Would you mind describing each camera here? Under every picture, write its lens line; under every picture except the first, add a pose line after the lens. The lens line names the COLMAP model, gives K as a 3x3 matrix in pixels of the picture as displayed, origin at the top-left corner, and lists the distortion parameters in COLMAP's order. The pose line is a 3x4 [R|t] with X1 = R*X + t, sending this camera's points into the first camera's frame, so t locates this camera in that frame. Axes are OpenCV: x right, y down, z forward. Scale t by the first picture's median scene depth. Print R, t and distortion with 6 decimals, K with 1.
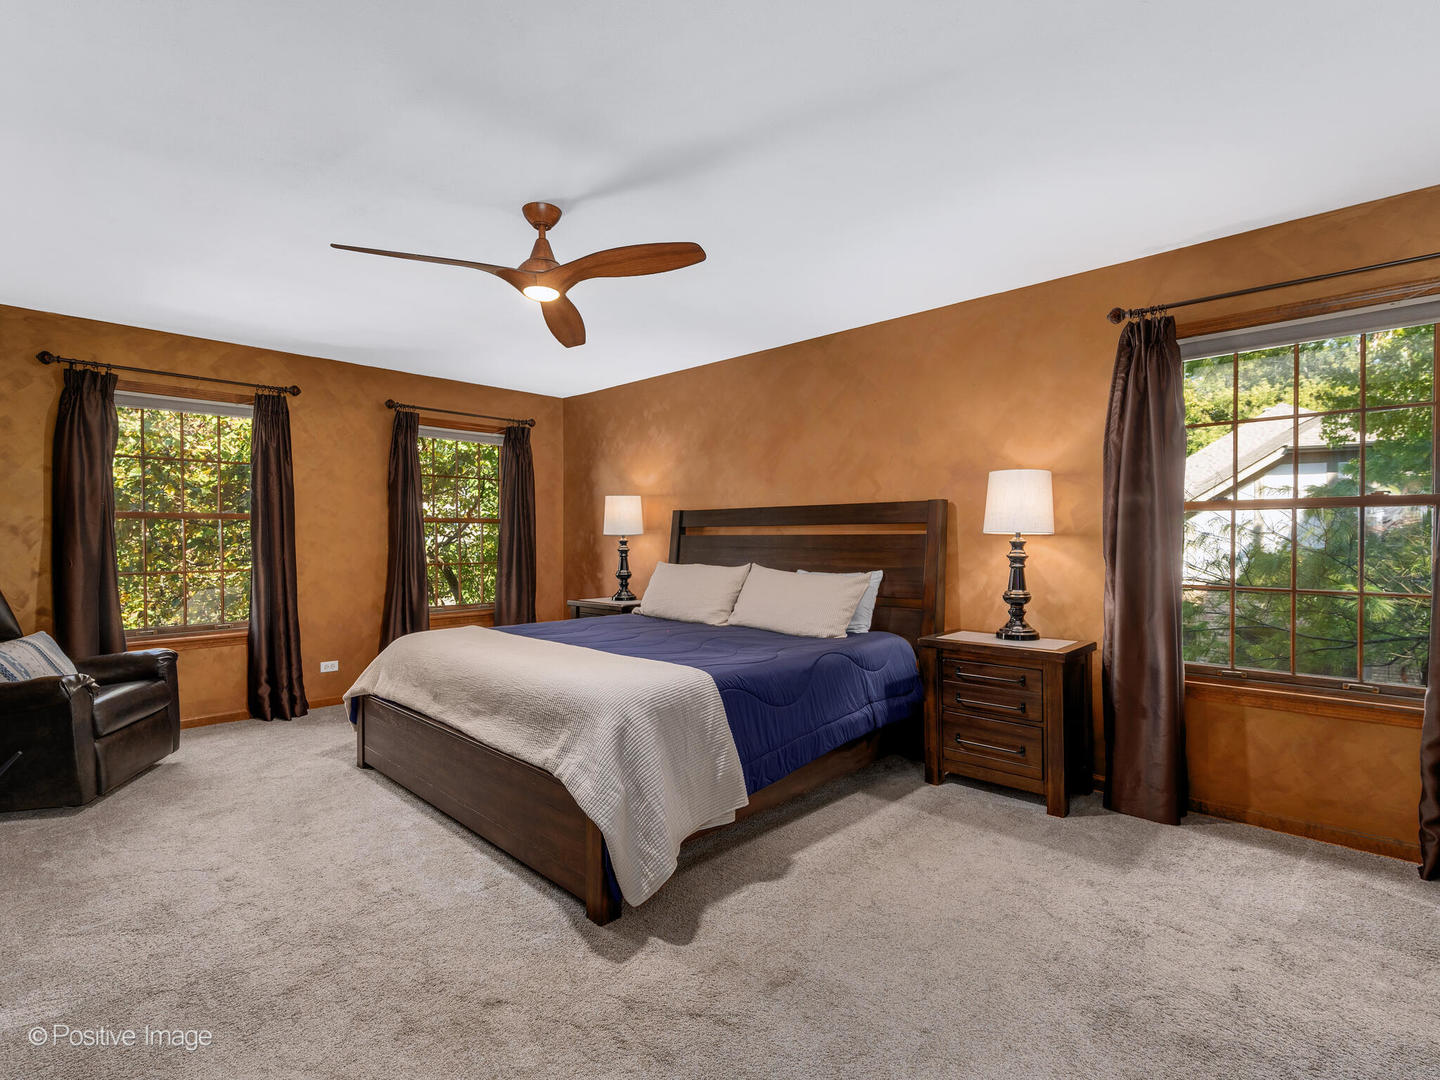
lens RADIAL K [[671.6, 0, 675.7], [0, 671.6, 540.9], [0, 0, 1]] dist [-0.002577, -0.000317]
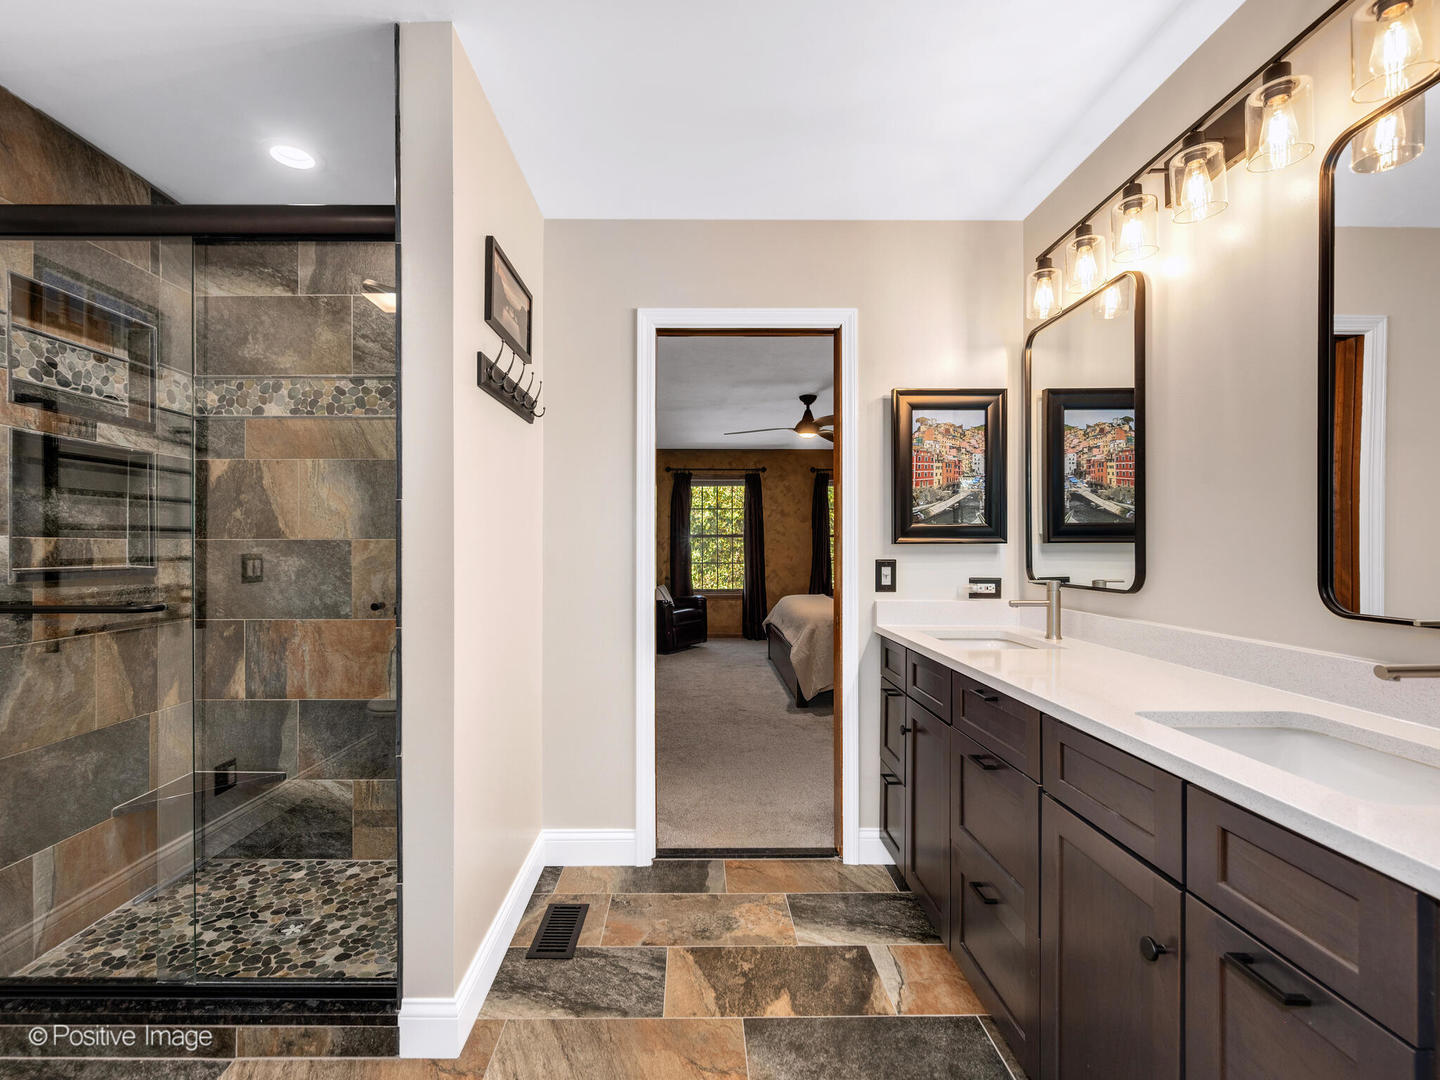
lens RADIAL K [[671.6, 0, 722.3], [0, 671.6, 546.6], [0, 0, 1]] dist [-0.002577, -0.000317]
pose [[0.722392, 0.002006, -0.691481, 0.713134], [-0.005159, 0.999984, -0.002489, 0.000267], [0.691464, 0.005365, 0.722391, -0.491218]]
